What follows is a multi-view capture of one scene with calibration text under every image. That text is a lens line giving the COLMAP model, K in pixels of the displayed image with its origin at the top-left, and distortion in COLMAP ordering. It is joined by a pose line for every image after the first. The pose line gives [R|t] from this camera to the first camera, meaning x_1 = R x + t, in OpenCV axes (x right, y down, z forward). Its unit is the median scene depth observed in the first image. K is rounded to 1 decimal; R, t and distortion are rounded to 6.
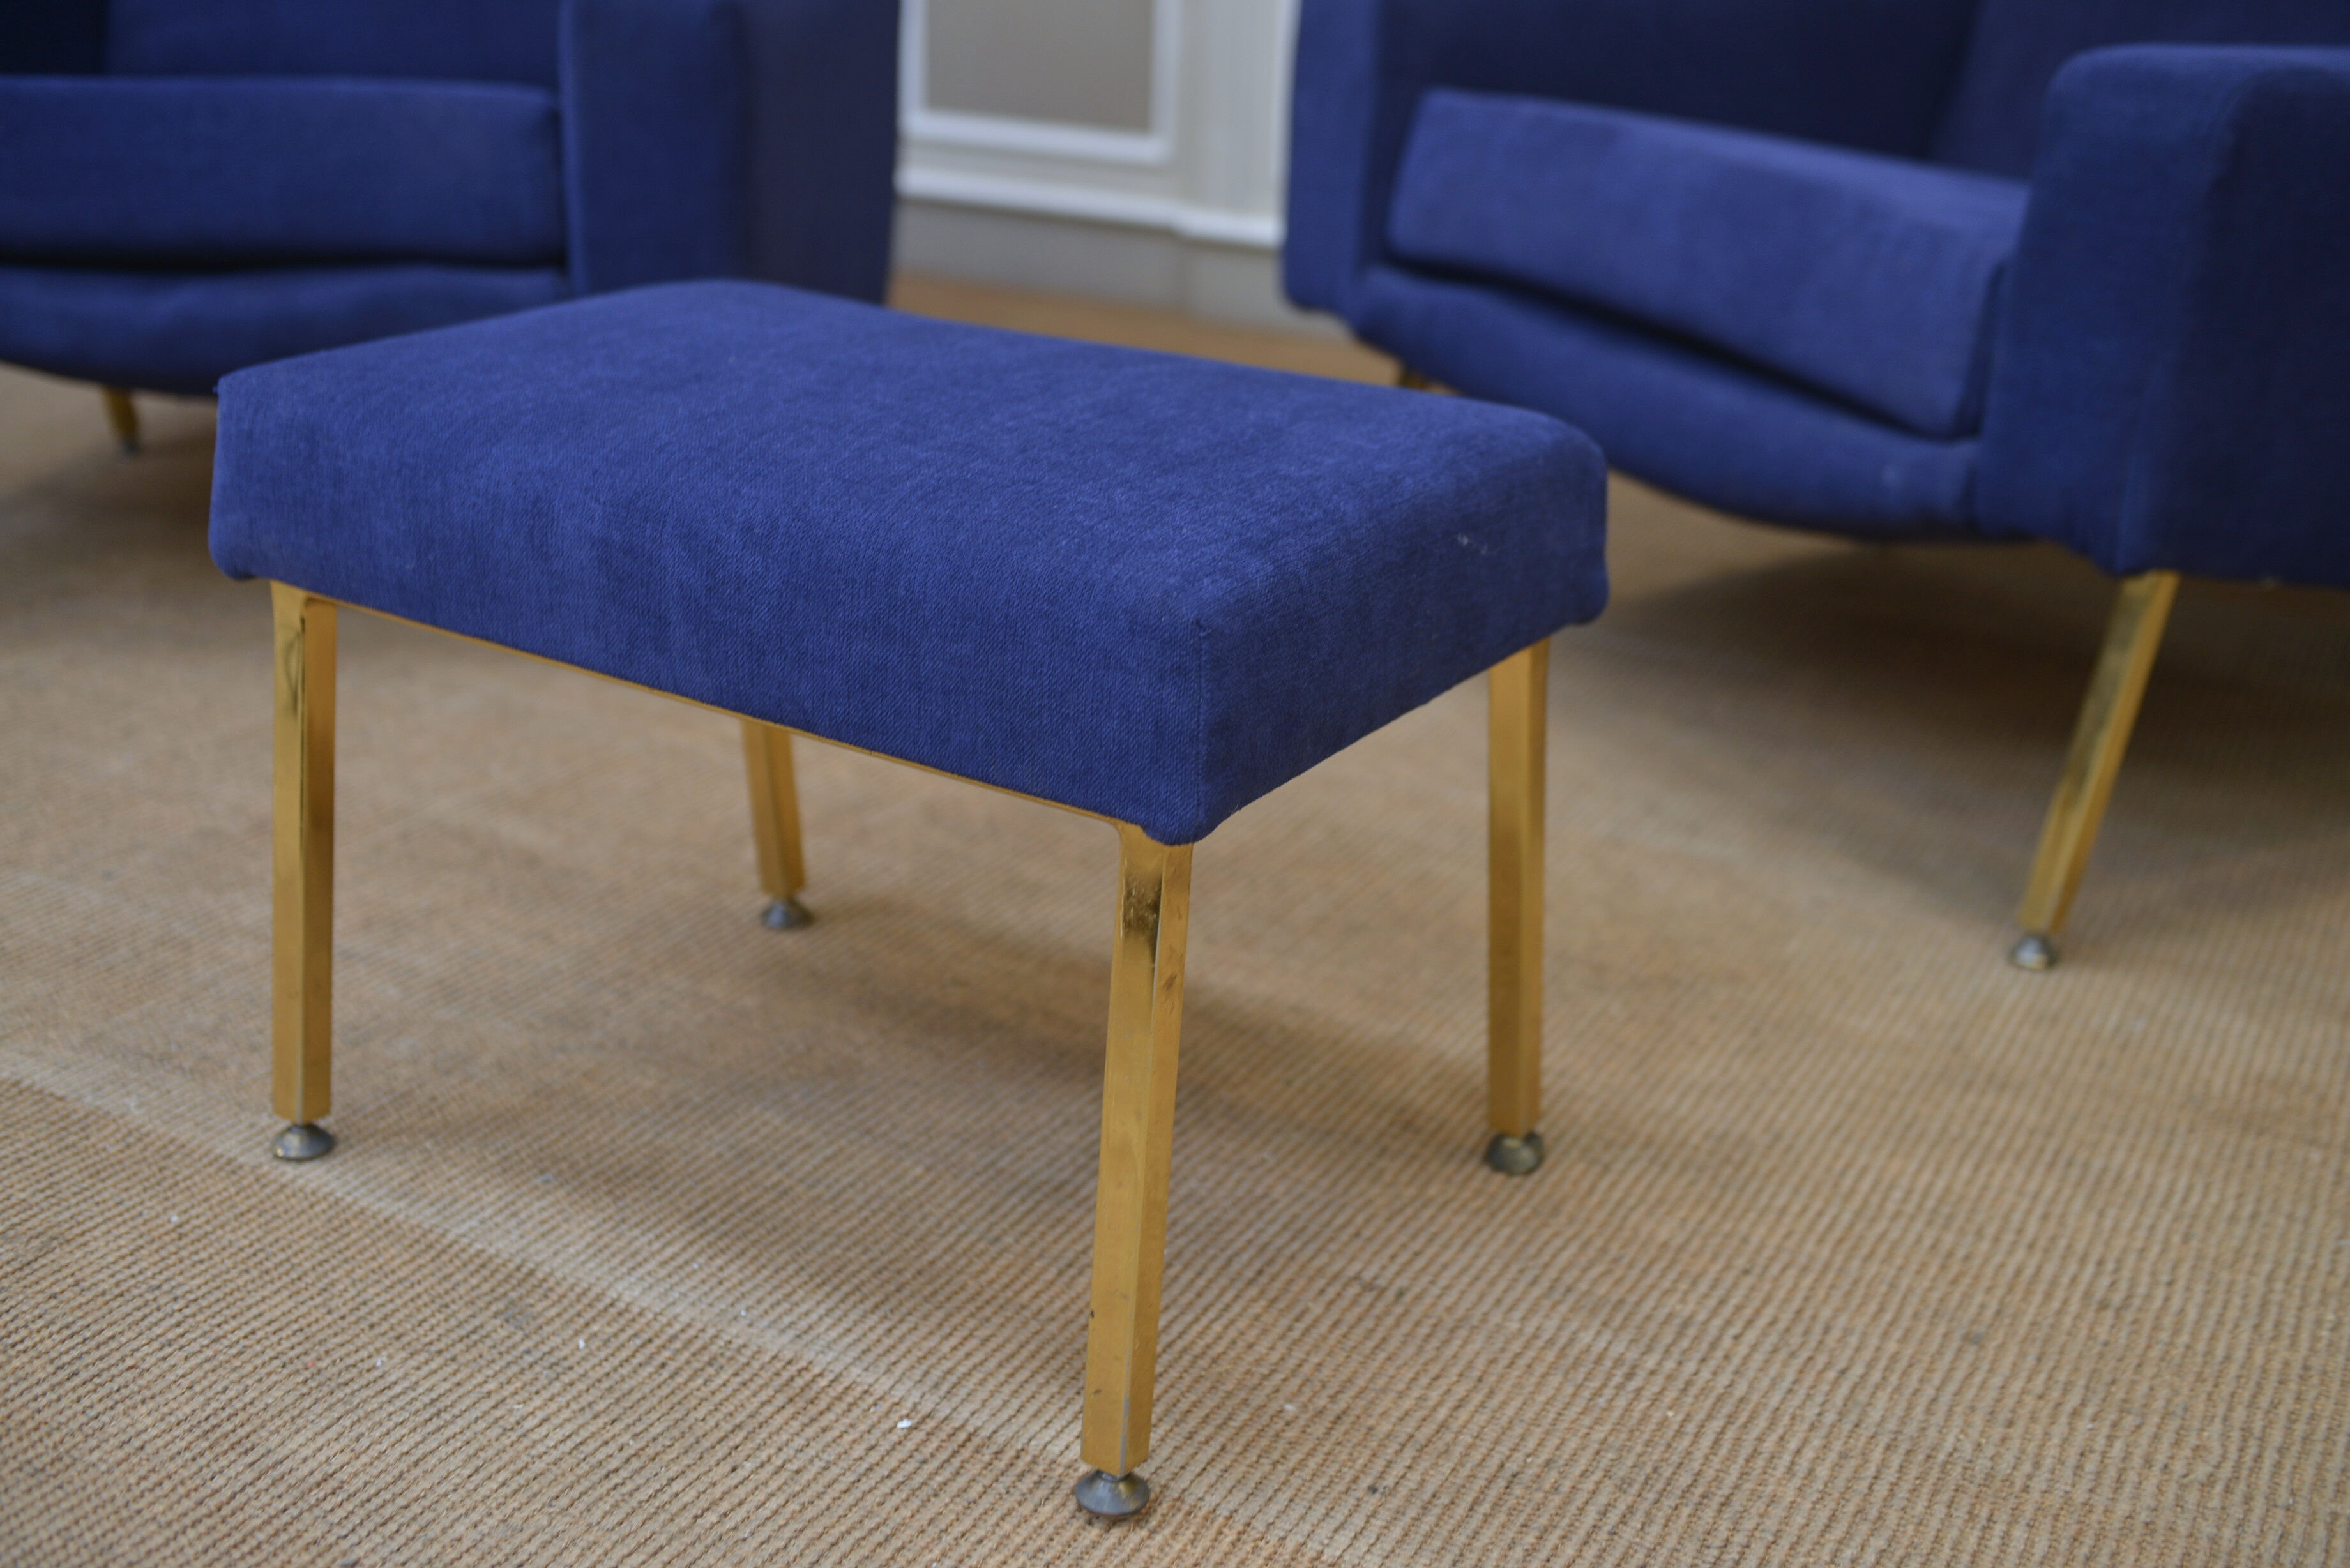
lens RADIAL K [[2631.7, 0, 1179.8], [0, 2631.7, 795.5], [0, 0, 1]] dist [-0.015665, 0.032719]
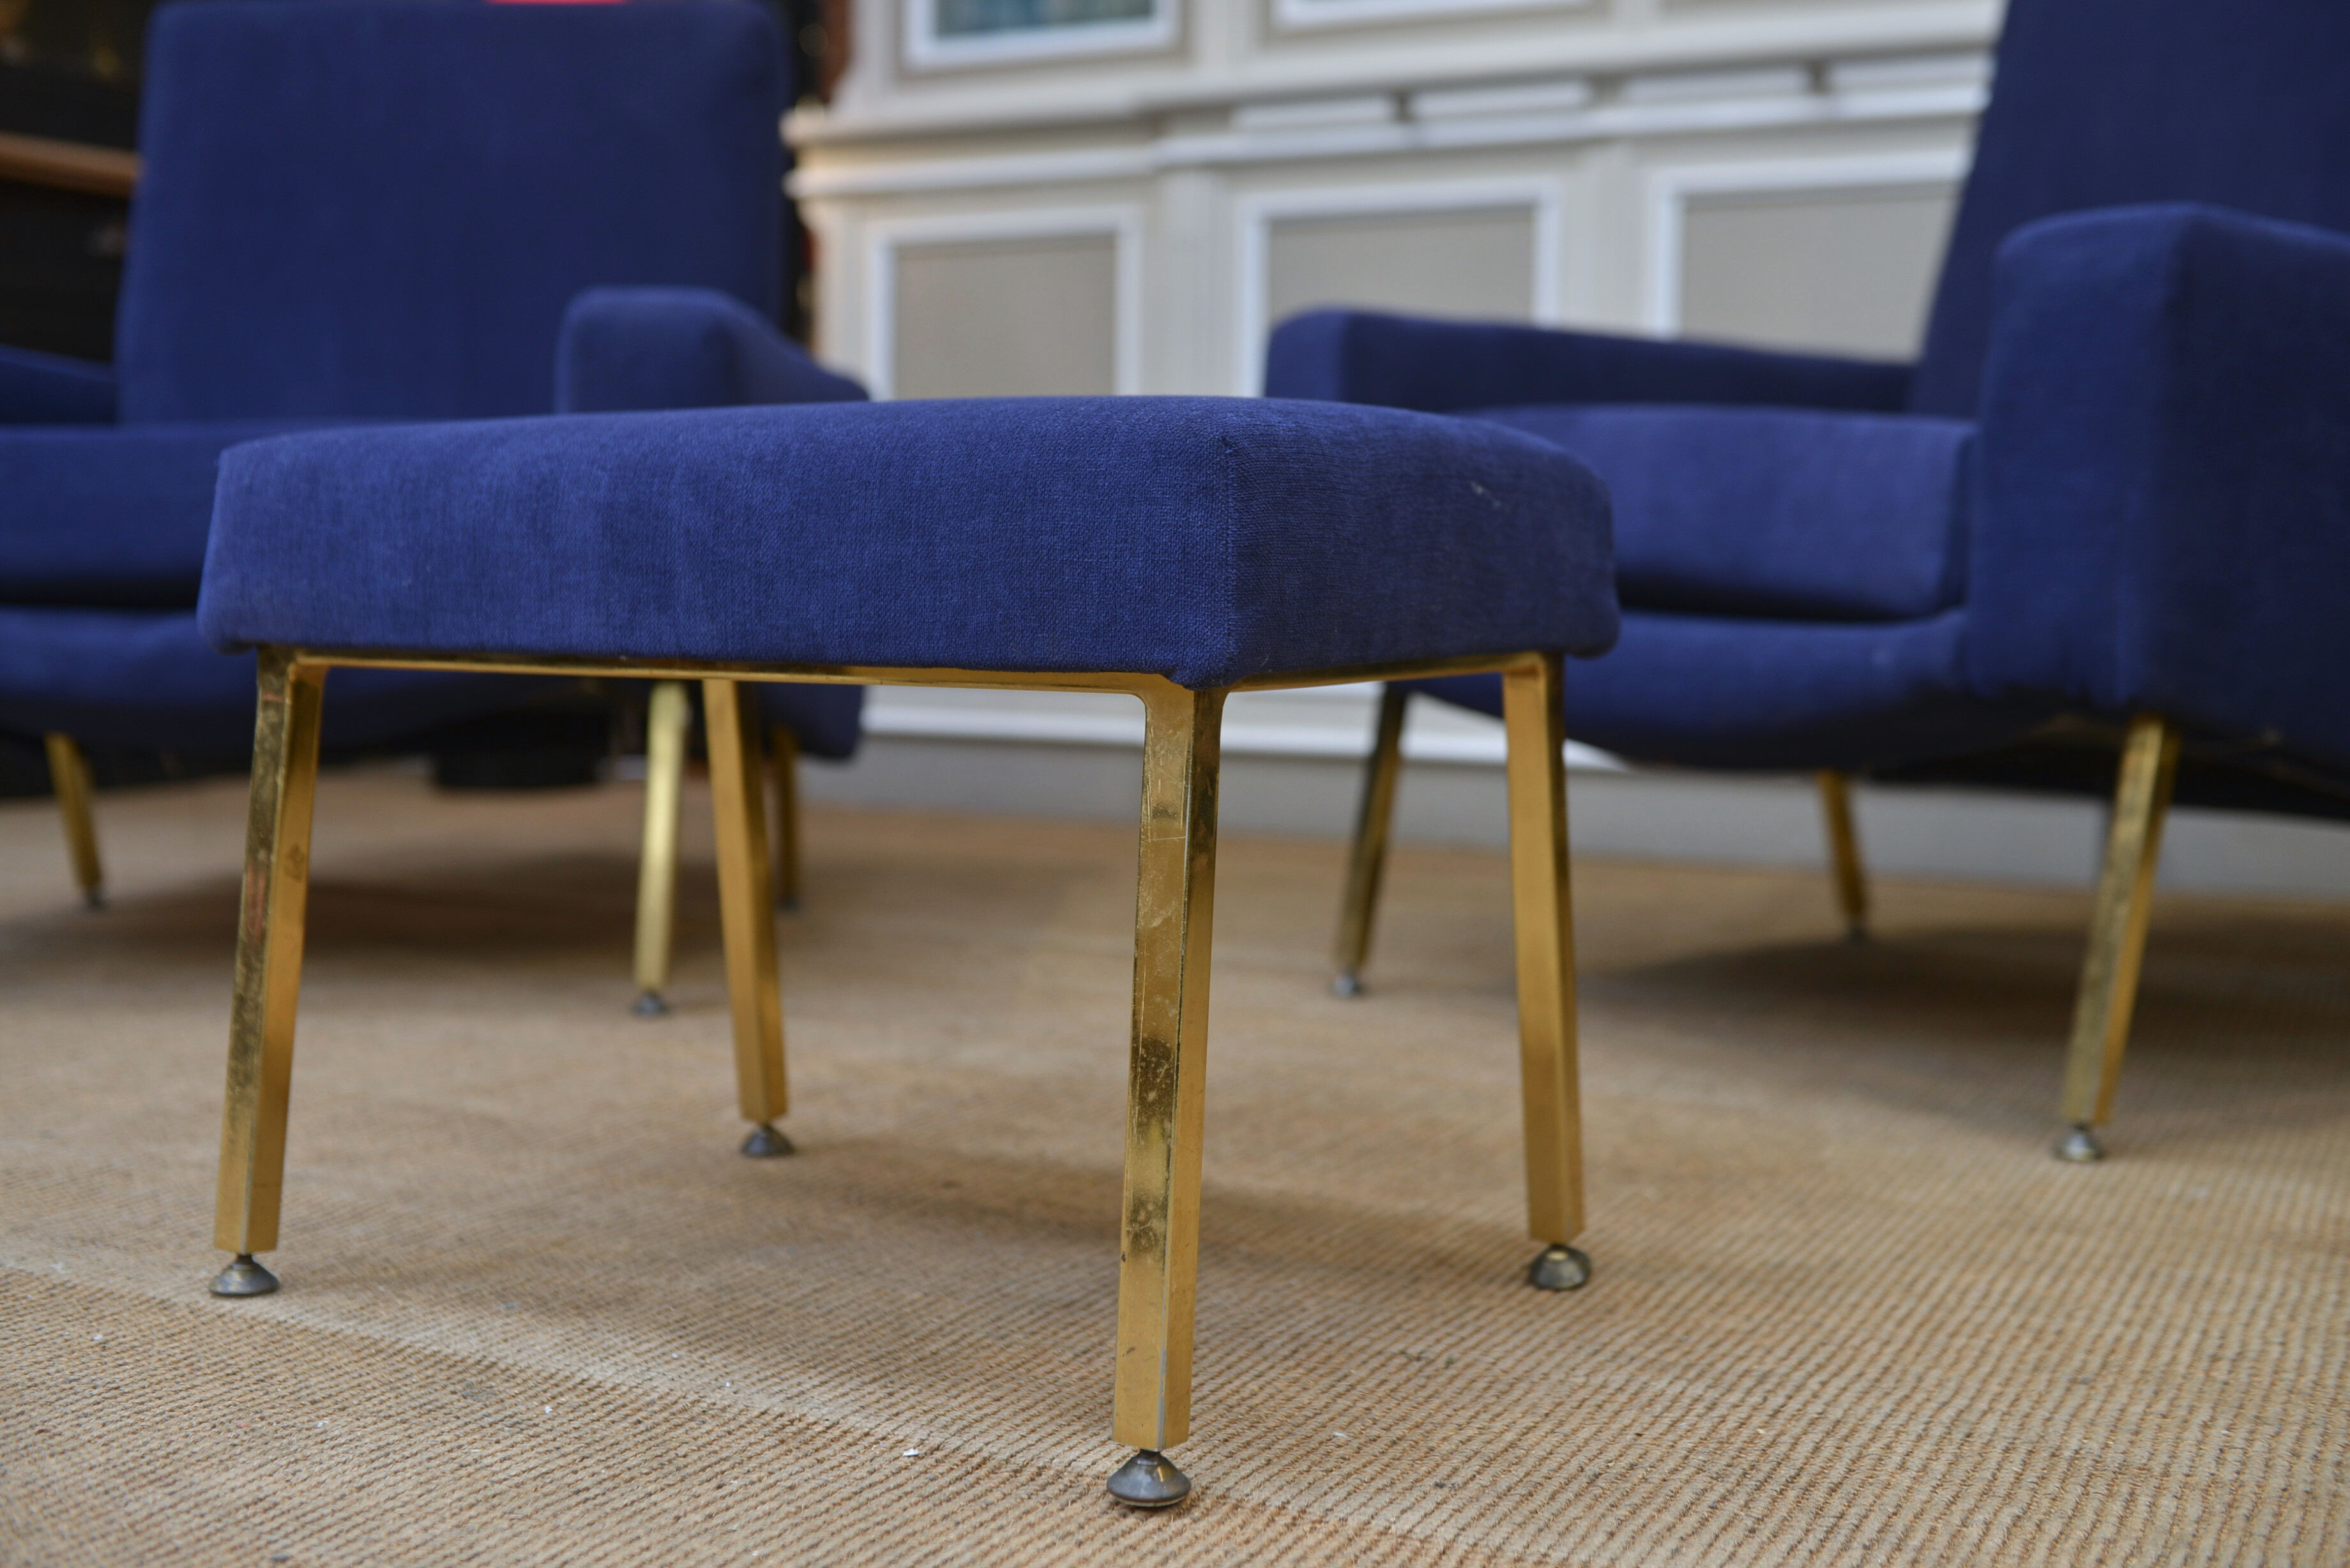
lens RADIAL K [[2631.7, 0, 1179.8], [0, 2631.7, 795.5], [0, 0, 1]] dist [-0.015665, 0.032719]
pose [[0.999476, -0.022176, 0.023587, -0.027057], [0.028002, 0.957808, -0.286042, 0.259669], [-0.016249, 0.286553, 0.957927, 0.072484]]
